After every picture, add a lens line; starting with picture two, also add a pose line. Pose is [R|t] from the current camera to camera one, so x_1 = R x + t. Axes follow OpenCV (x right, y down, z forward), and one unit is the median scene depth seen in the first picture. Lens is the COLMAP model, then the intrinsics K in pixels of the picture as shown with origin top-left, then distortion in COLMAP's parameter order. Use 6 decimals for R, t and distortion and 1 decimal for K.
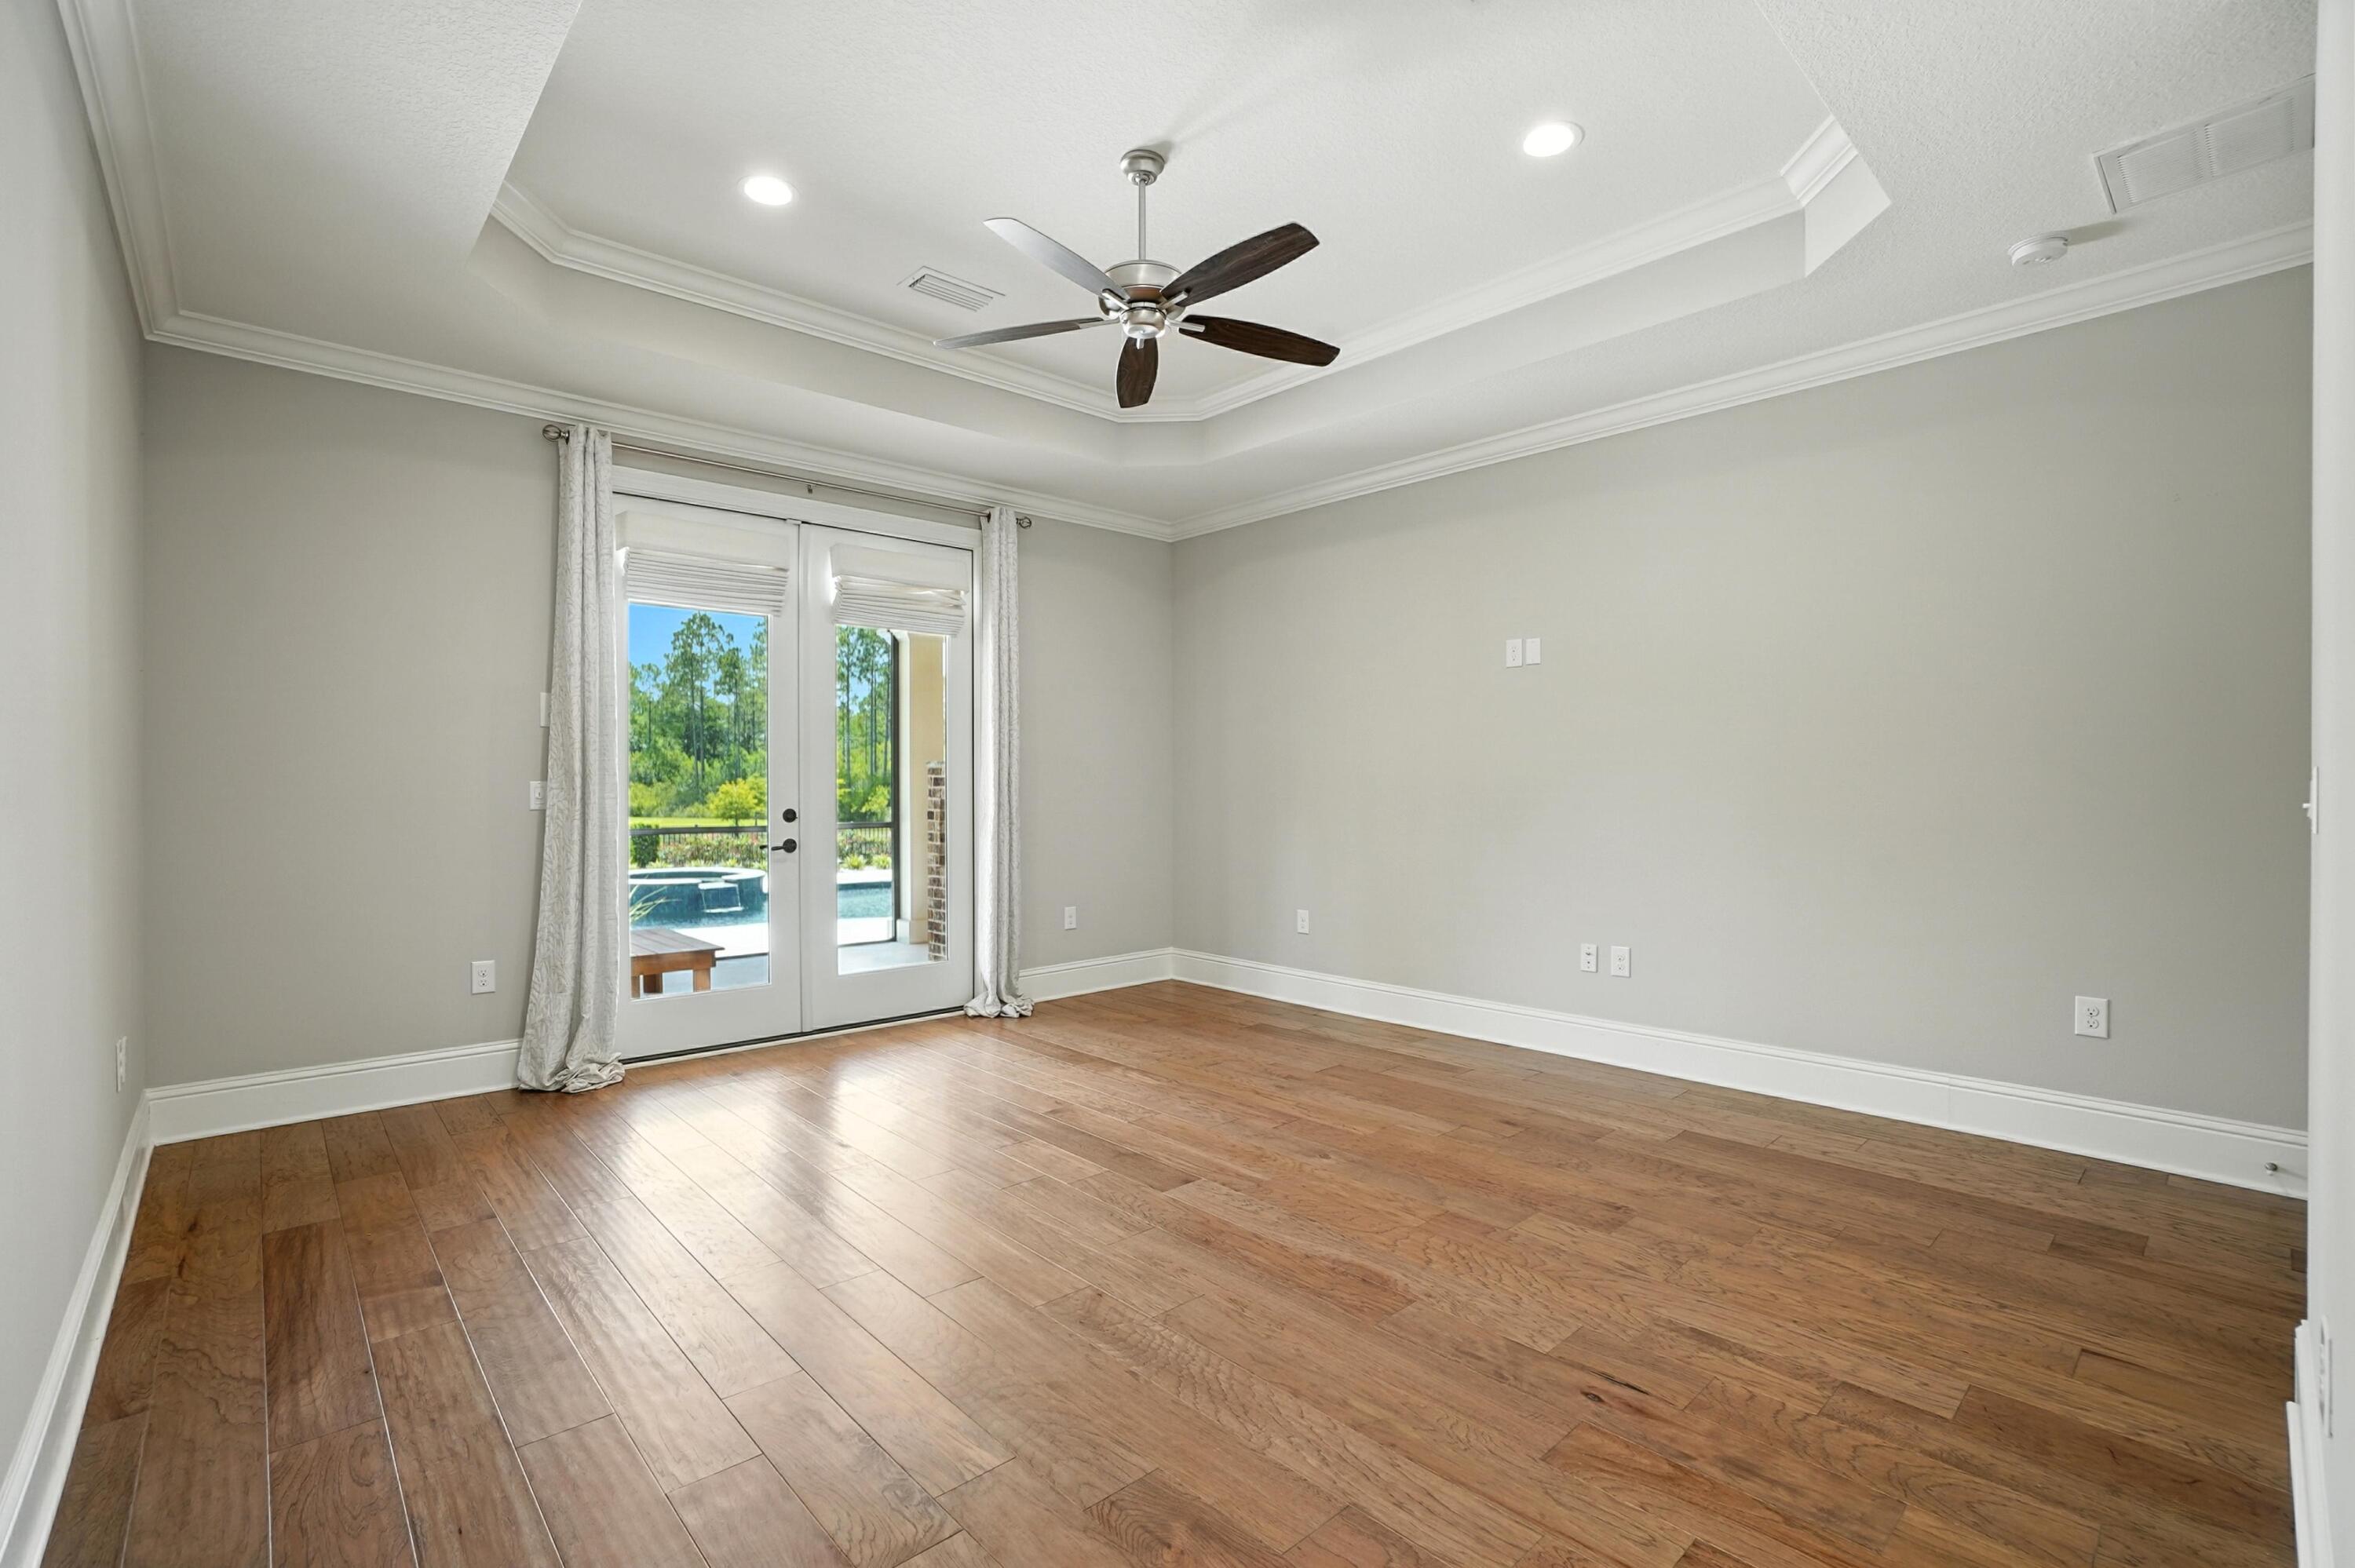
lens RADIAL K [[1052.3, 0, 1171.8], [0, 1052.3, 782.0], [0, 0, 1]] dist [-0.070116, 0.027545]
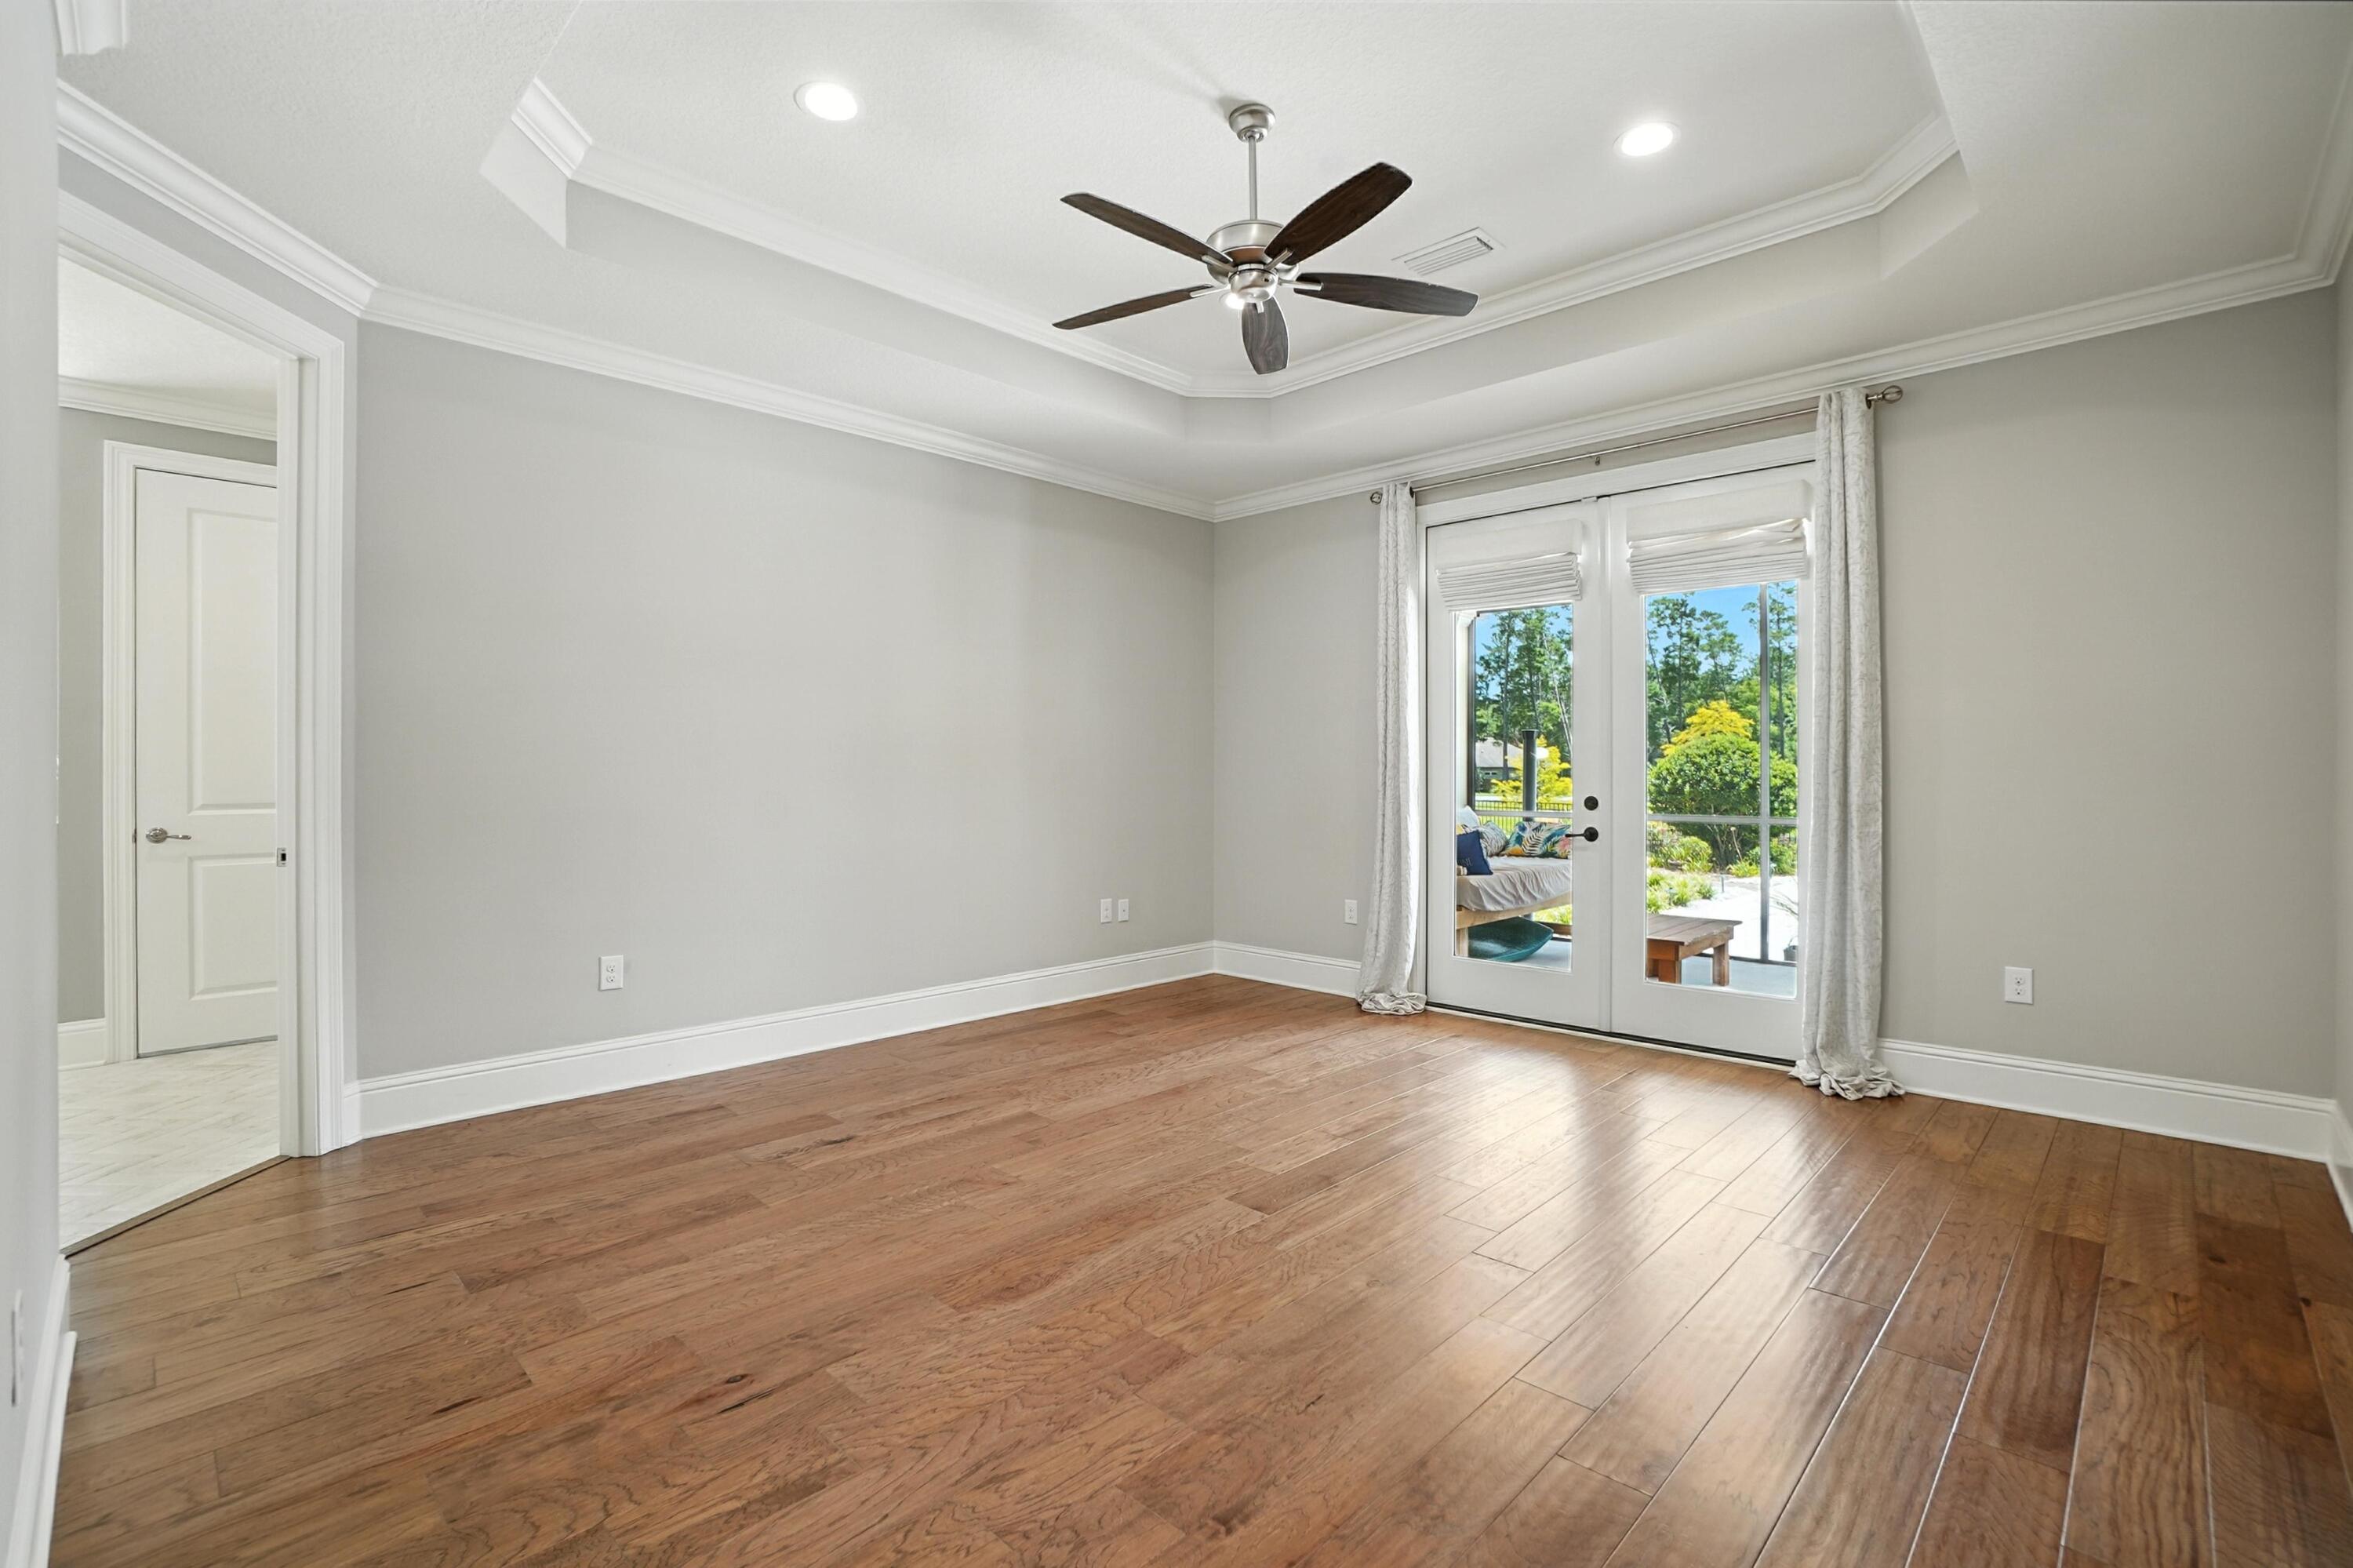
lens RADIAL K [[1051.6, 0, 1170.8], [0, 1051.6, 782.0], [0, 0, 1]] dist [-0.070116, 0.027545]
pose [[0.066345, 0.015197, -0.997681, 1.021639], [0.001550, 0.999881, 0.015334, -0.005560], [0.997796, -0.002564, 0.066314, 0.964276]]
